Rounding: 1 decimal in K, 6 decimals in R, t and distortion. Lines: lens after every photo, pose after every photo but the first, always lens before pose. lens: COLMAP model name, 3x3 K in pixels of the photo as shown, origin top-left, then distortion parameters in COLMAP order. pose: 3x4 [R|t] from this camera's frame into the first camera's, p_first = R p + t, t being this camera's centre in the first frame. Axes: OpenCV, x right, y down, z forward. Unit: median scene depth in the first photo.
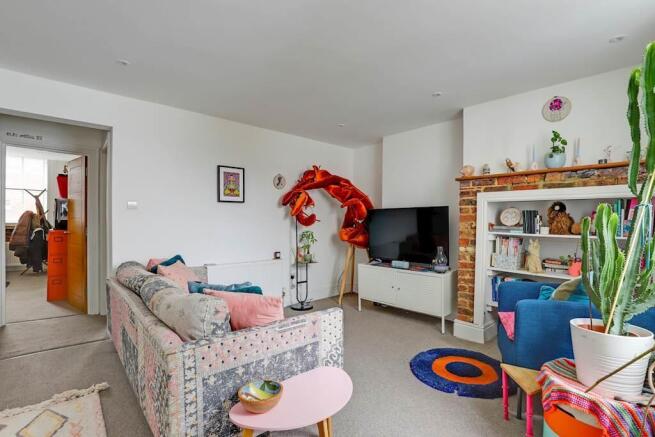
lens RADIAL K [[303.9, 0, 327.5], [0, 303.9, 218.5], [0, 0, 1]] dist [0.000485, -0.000014]
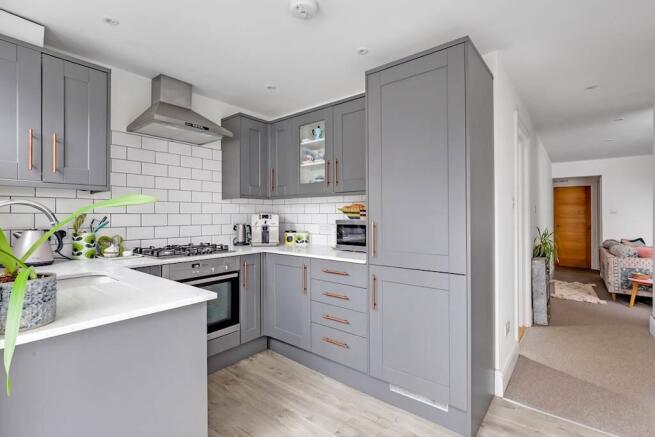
lens RADIAL K [[306.6, 0, 327.4], [0, 306.6, 211.3], [0, 0, 1]] dist [0.001971, 0.000232]
pose [[0.166582, -0.011950, -0.985955, 1.146355], [-0.002986, 0.999916, -0.012624, -0.016190], [0.986023, 0.005047, 0.166532, -1.313483]]
